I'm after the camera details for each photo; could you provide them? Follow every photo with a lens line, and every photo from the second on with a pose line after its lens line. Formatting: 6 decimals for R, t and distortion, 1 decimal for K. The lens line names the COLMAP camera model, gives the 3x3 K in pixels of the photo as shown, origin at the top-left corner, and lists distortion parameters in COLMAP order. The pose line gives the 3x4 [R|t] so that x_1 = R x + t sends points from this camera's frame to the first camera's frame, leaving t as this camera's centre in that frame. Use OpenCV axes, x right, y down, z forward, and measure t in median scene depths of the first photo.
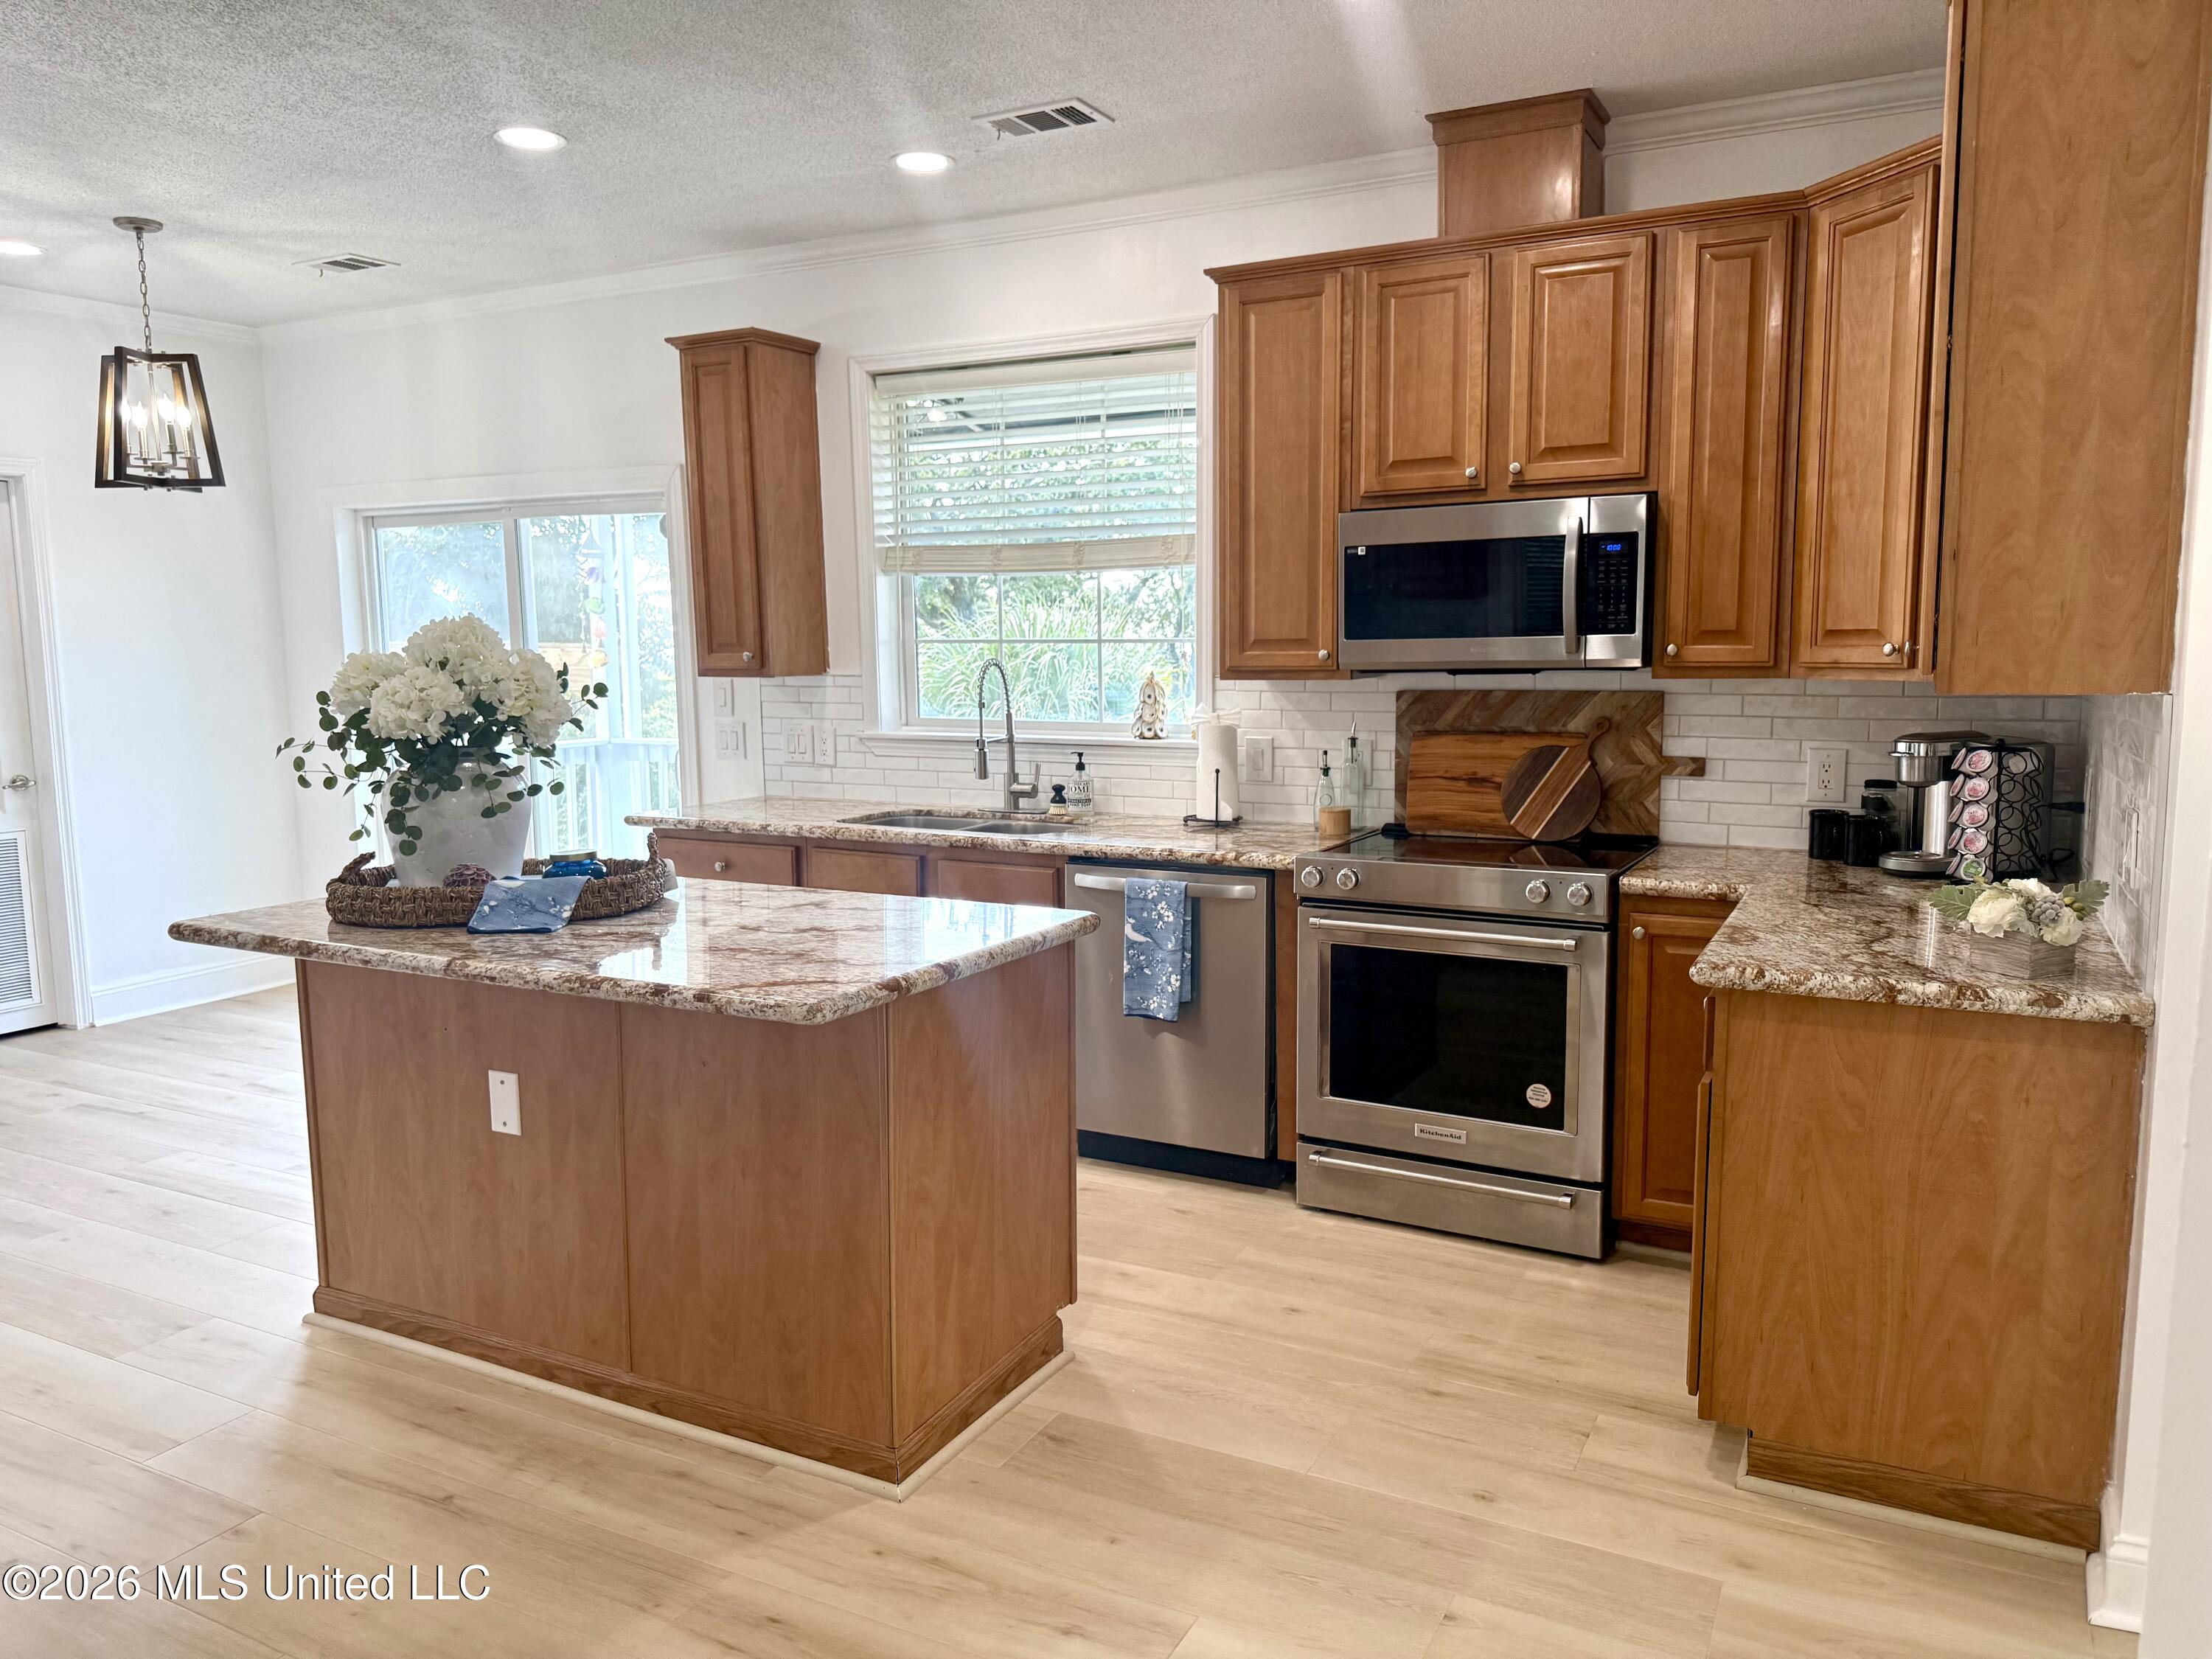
lens RADIAL K [[1558.9, 0, 1106.0], [0, 1558.9, 829.5], [0, 0, 1]] dist [0.128889, -0.231454]
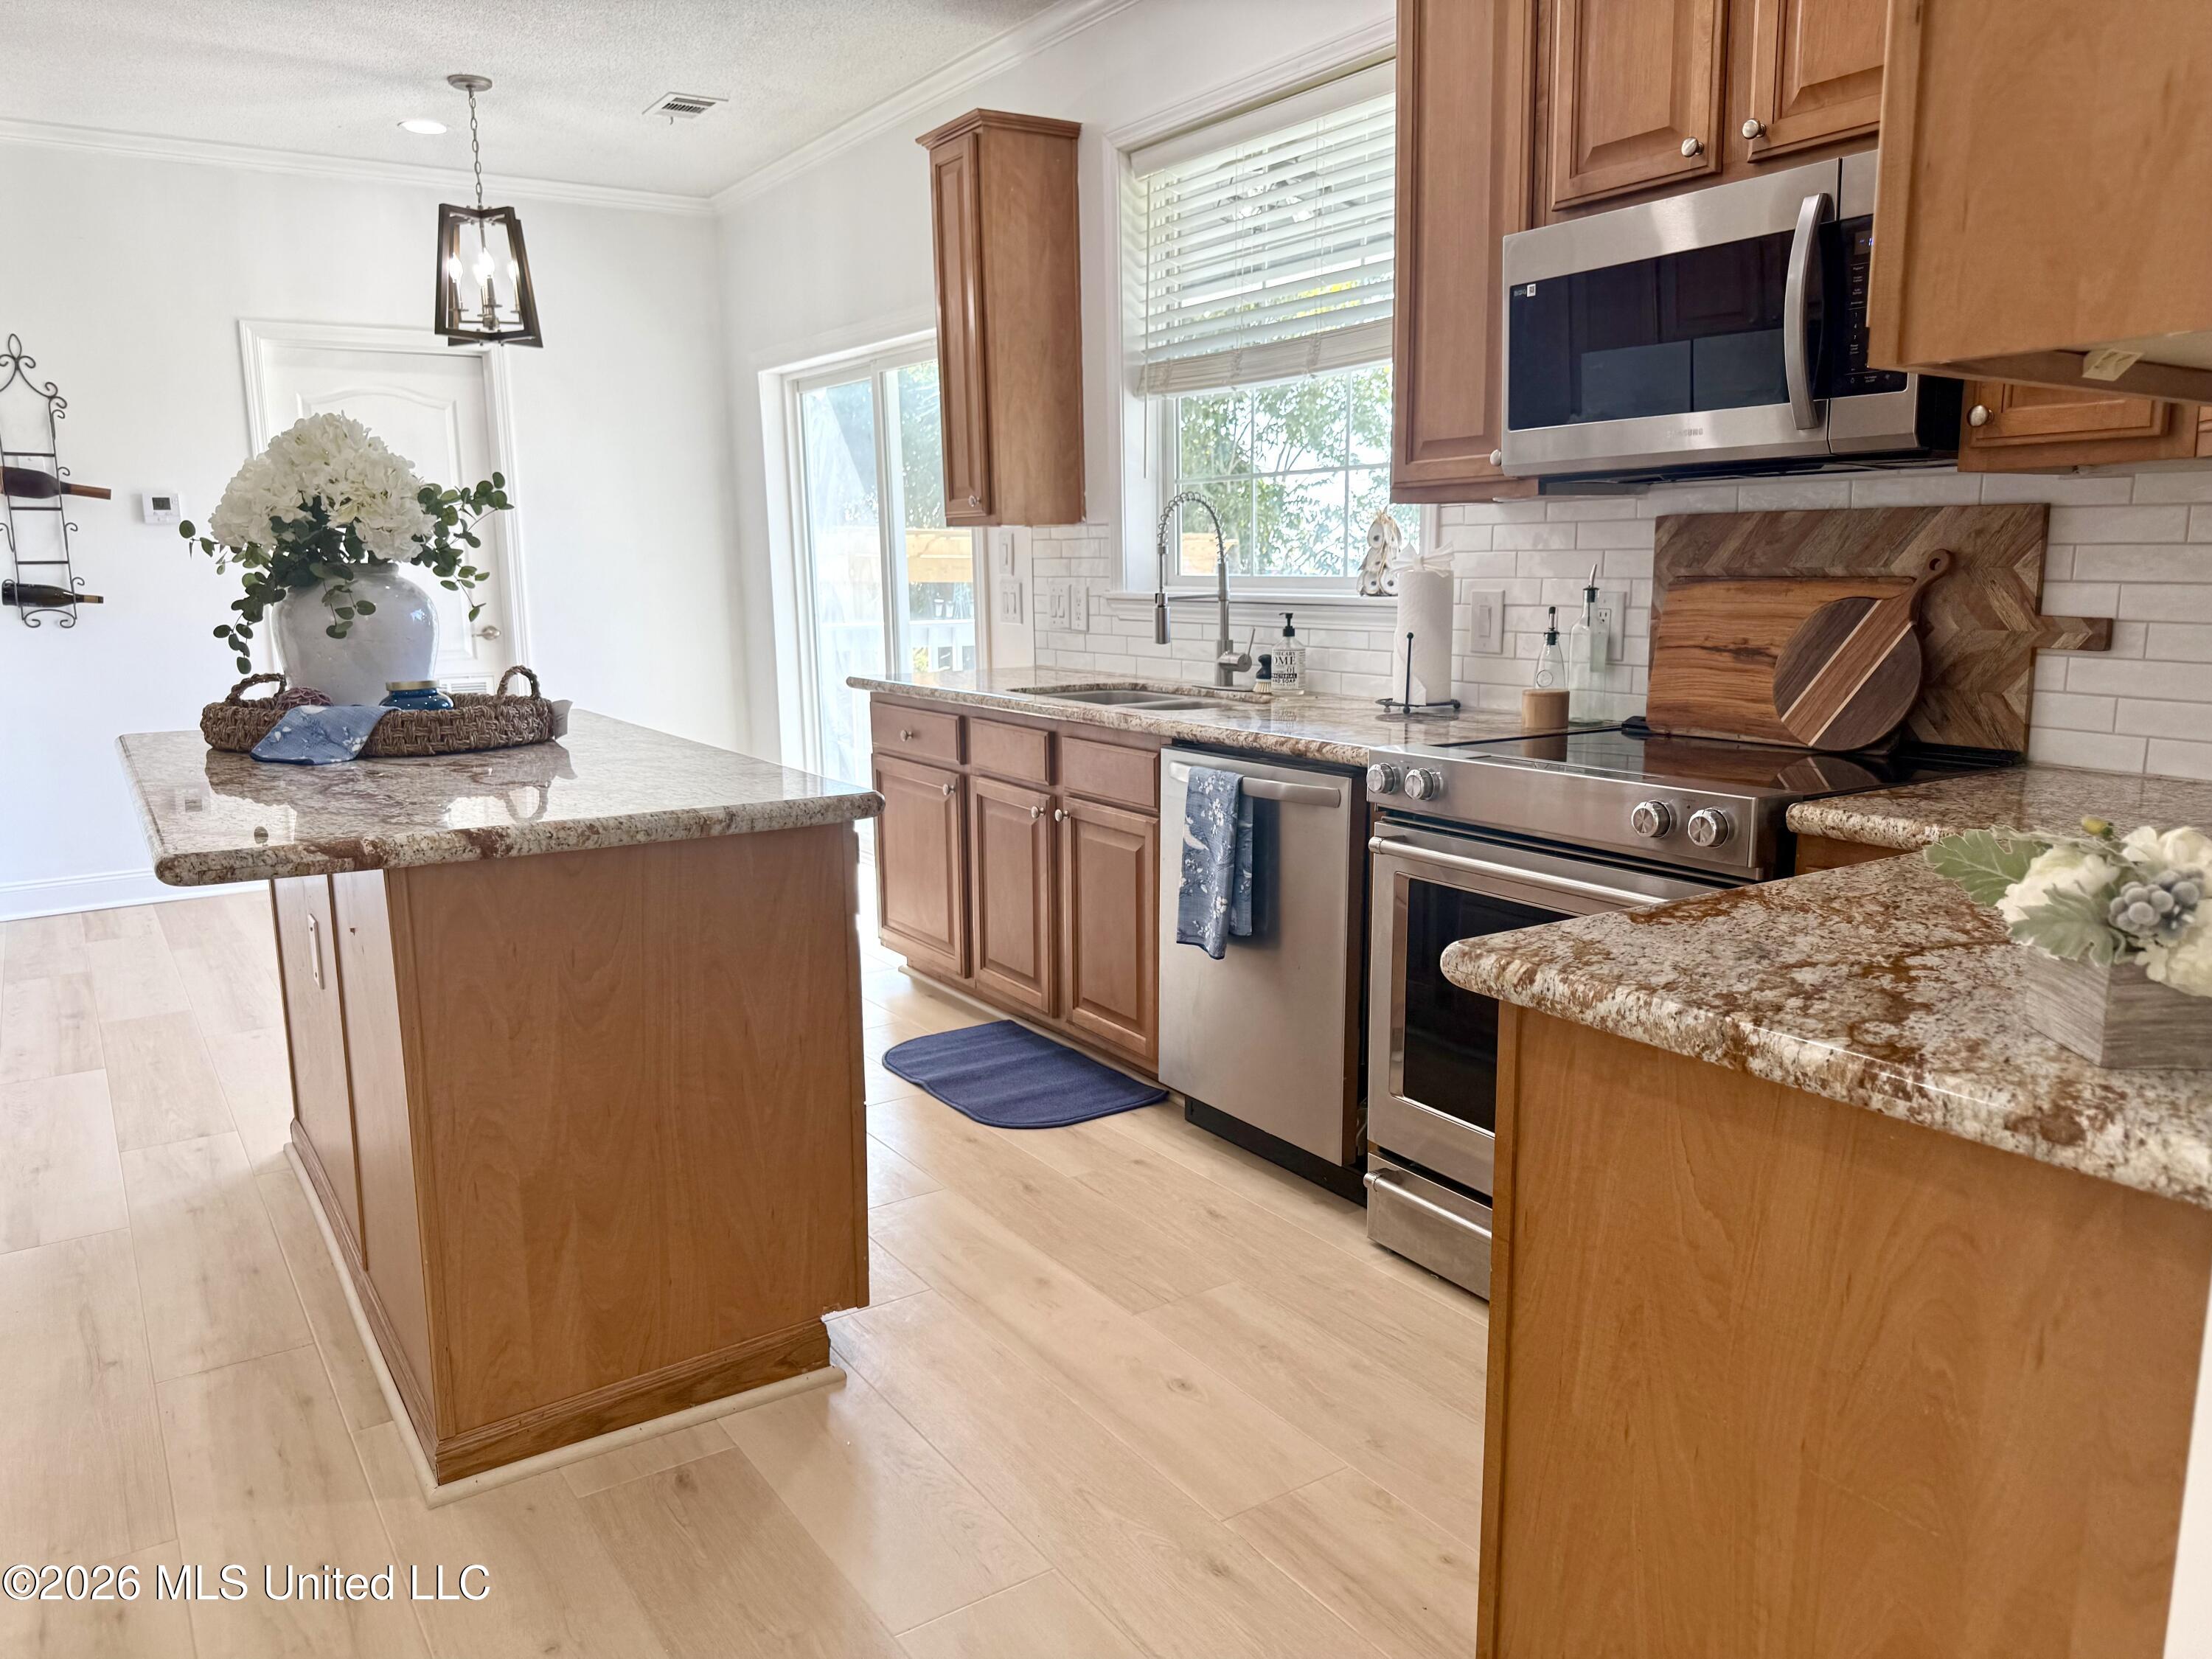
lens RADIAL K [[1558.9, 0, 1106.0], [0, 1558.9, 829.5], [0, 0, 1]] dist [0.128889, -0.231454]
pose [[0.878594, 0.081309, -0.470596, 0.362750], [-0.055525, 0.996109, 0.068443, 0.012821], [0.474330, -0.034004, 0.879690, 0.345351]]
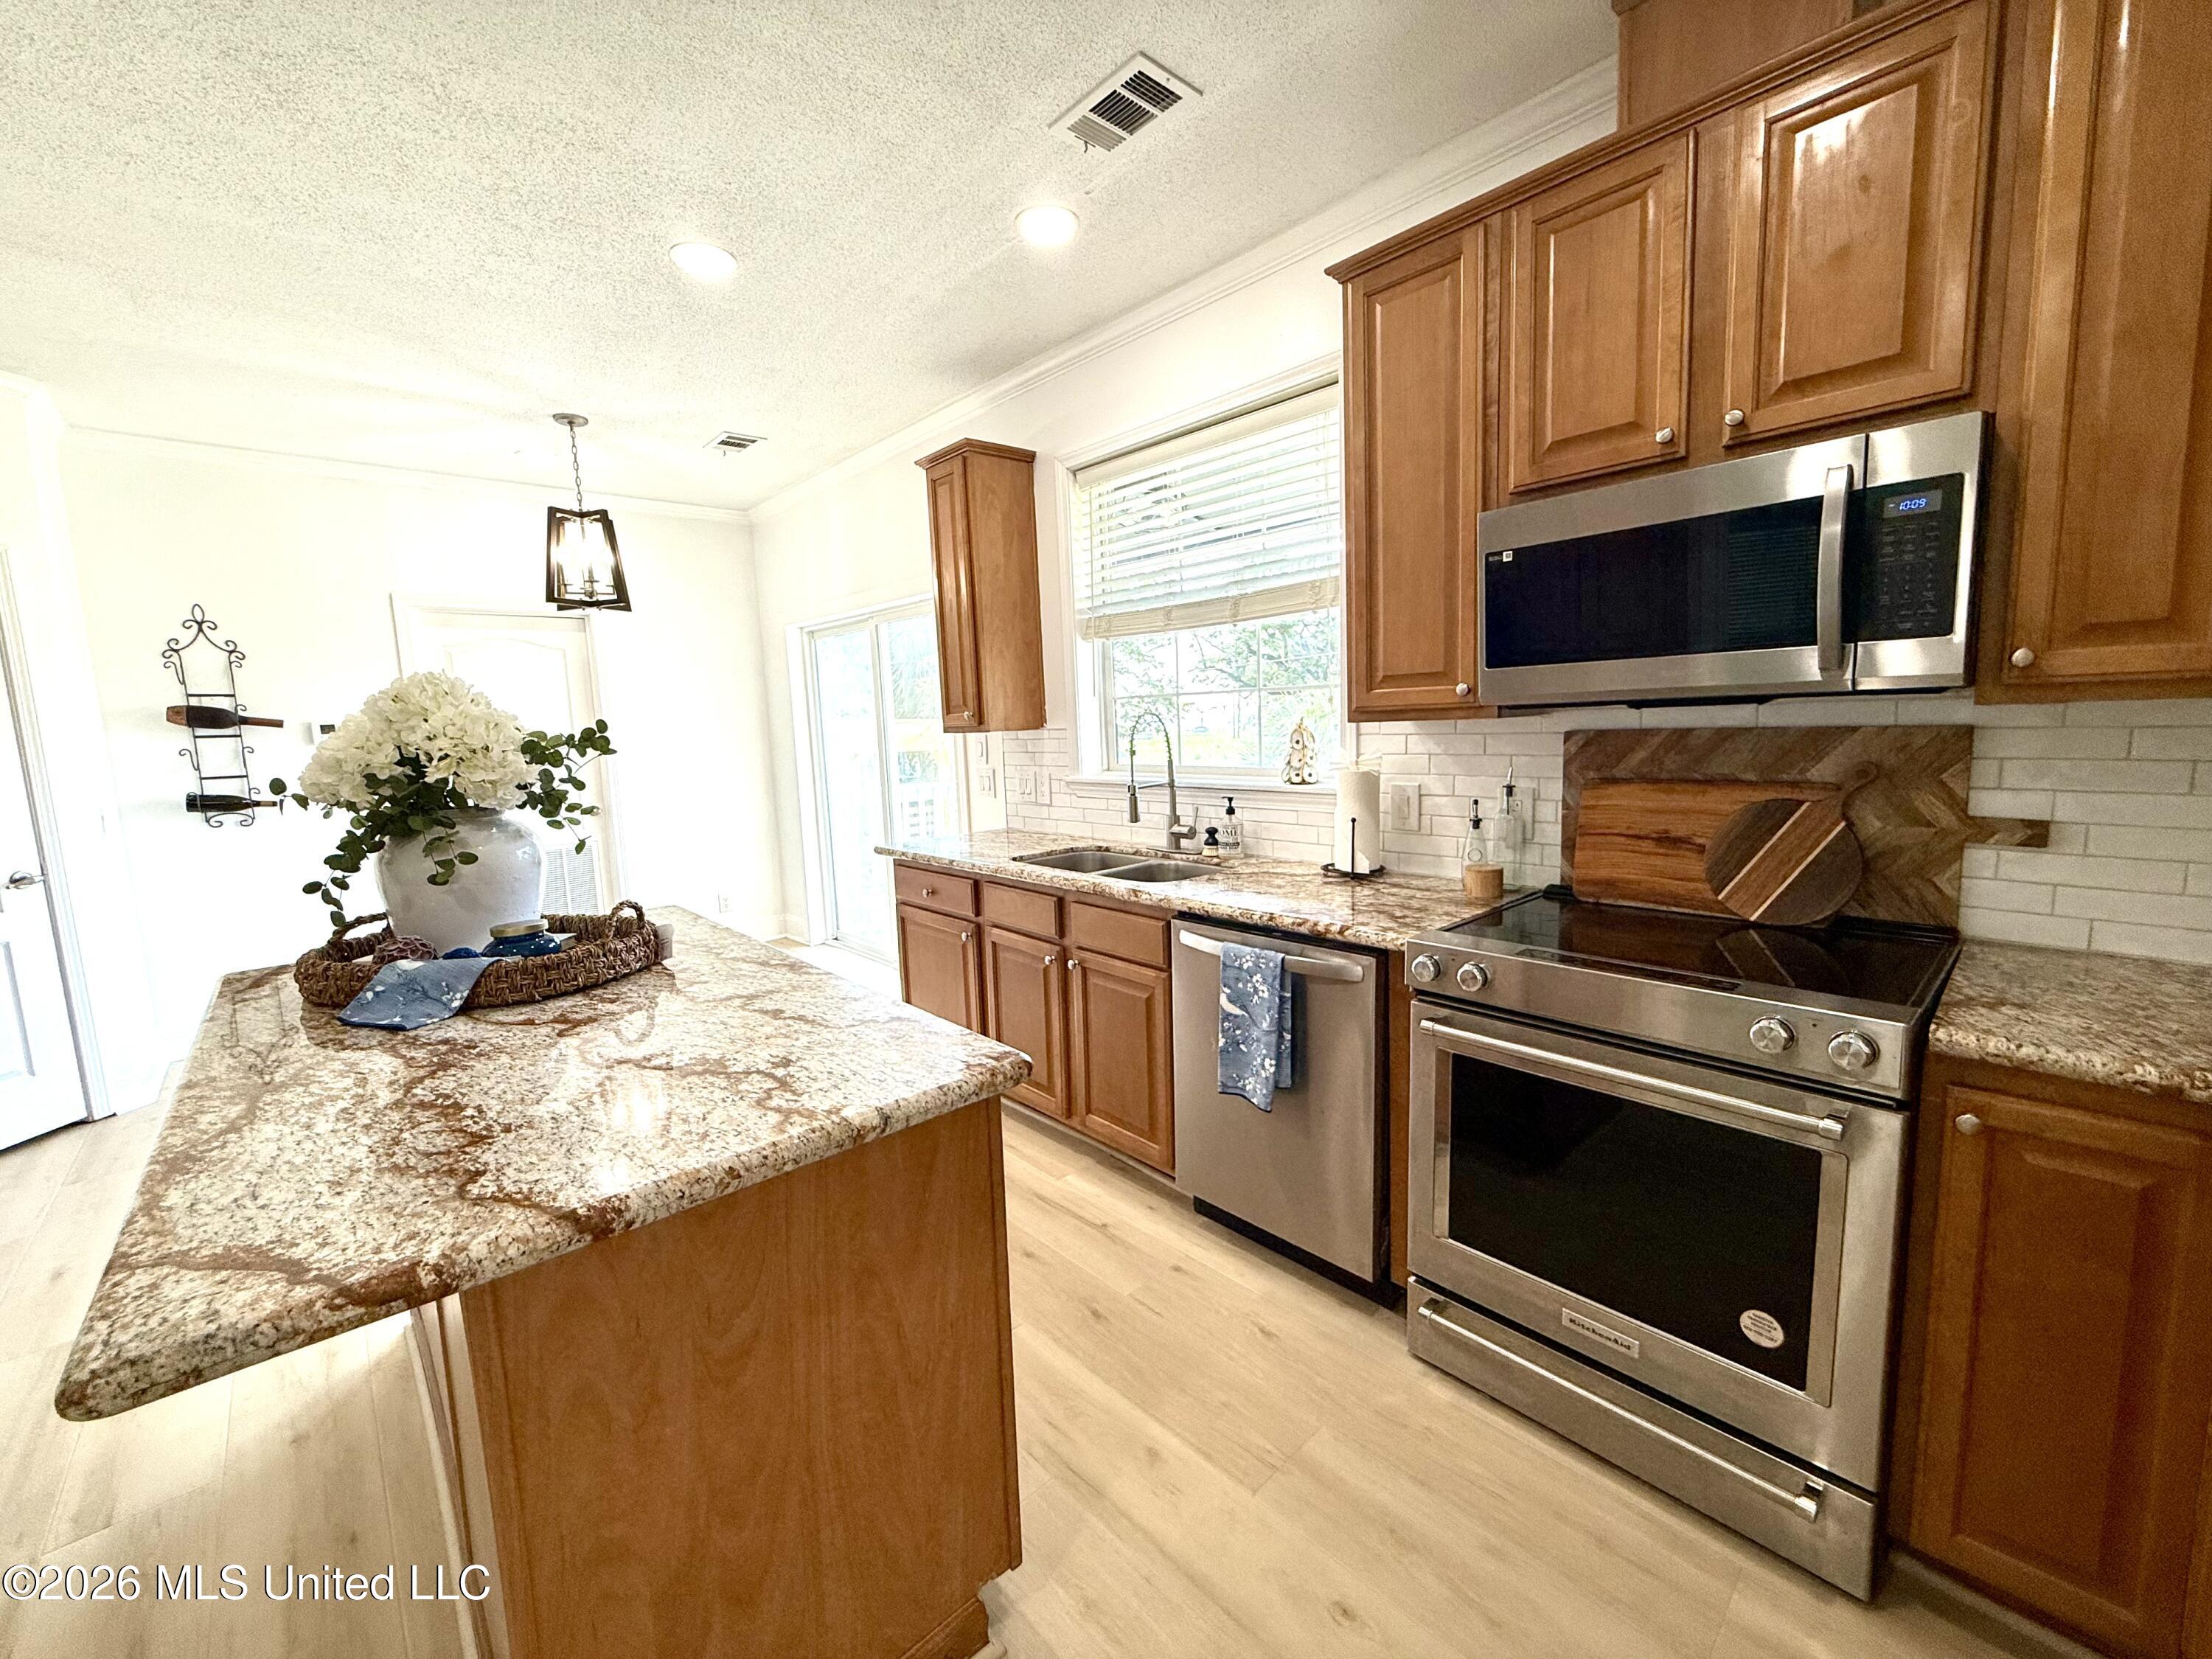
lens RADIAL K [[884.2, 0, 1098.0], [0, 884.2, 824.7], [0, 0, 1]] dist [0.000689, -0.000387]
pose [[0.940474, 0.015015, -0.339534, 0.130504], [-0.013504, 0.999886, 0.006811, -0.044095], [0.339597, -0.001820, 0.940569, 0.540243]]
